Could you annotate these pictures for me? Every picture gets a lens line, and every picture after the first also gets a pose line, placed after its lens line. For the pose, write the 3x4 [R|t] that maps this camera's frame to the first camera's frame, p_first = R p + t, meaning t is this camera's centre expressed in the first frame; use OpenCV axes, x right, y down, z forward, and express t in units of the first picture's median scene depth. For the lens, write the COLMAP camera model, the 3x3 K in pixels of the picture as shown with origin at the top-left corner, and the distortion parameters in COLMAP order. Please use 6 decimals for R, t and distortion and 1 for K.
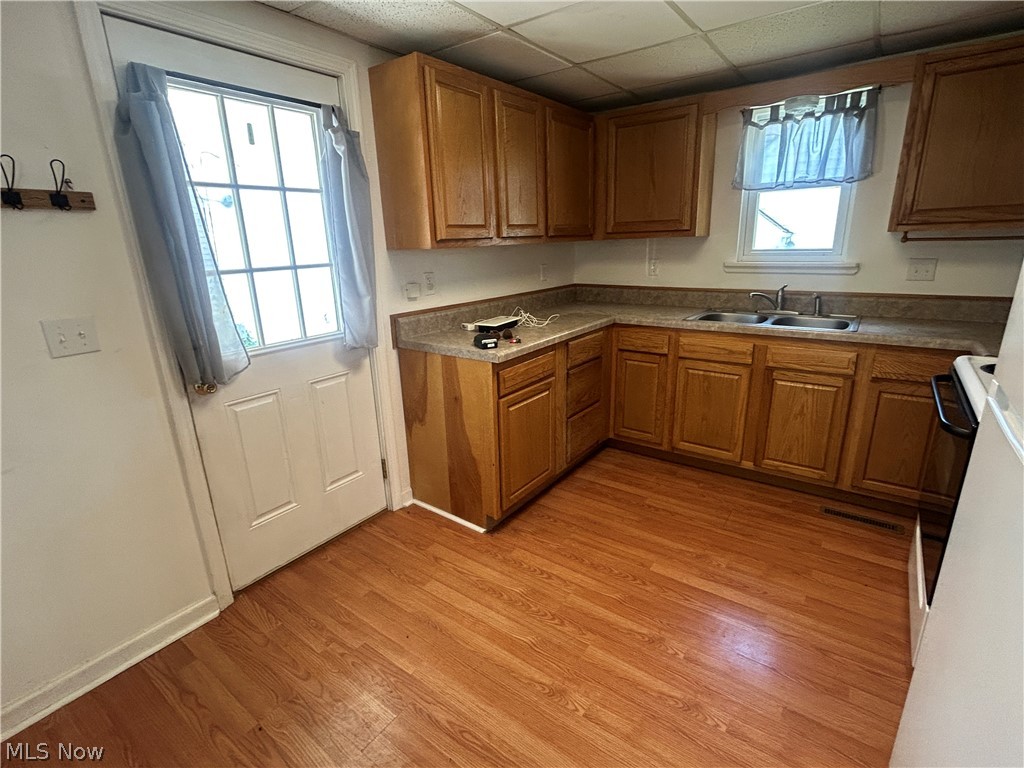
lens RADIAL K [[496.7, 0, 512.7], [0, 496.7, 384.6], [0, 0, 1]] dist [-0.000215, 0.002074]
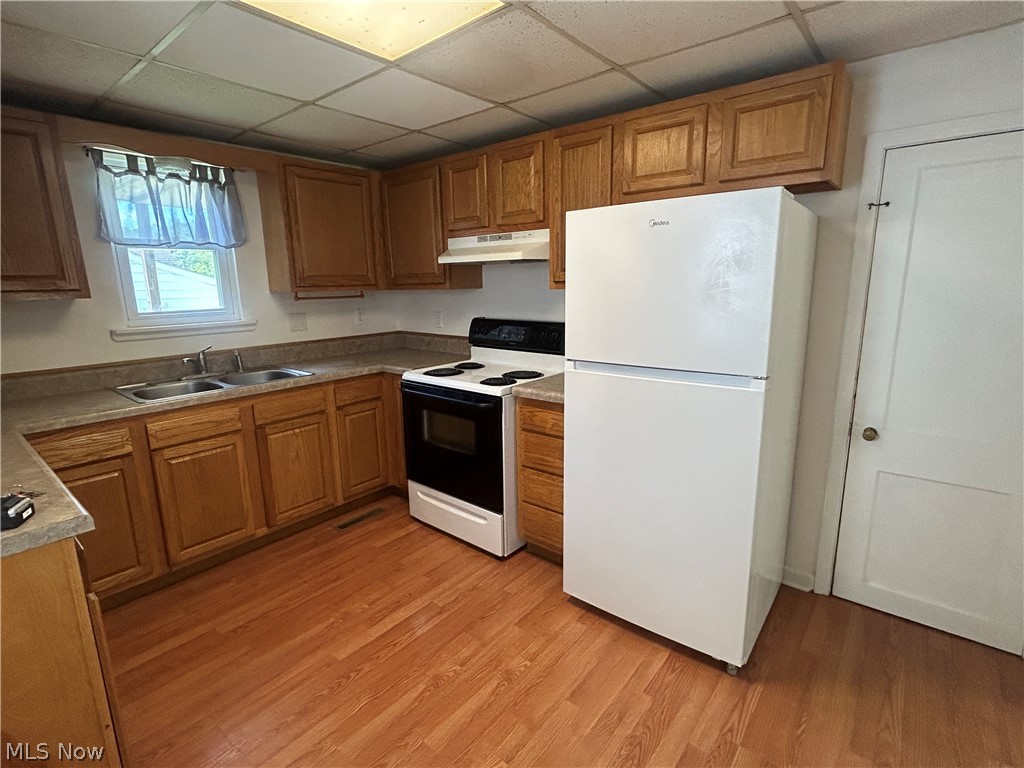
lens RADIAL K [[496.7, 0, 512.9], [0, 496.7, 384.0], [0, 0, 1]] dist [-0.000215, 0.002074]
pose [[0.058539, -0.176275, 0.982599, -0.400872], [0.297086, 0.942767, 0.151430, -0.110931], [-0.953055, 0.283052, 0.107558, 0.385766]]
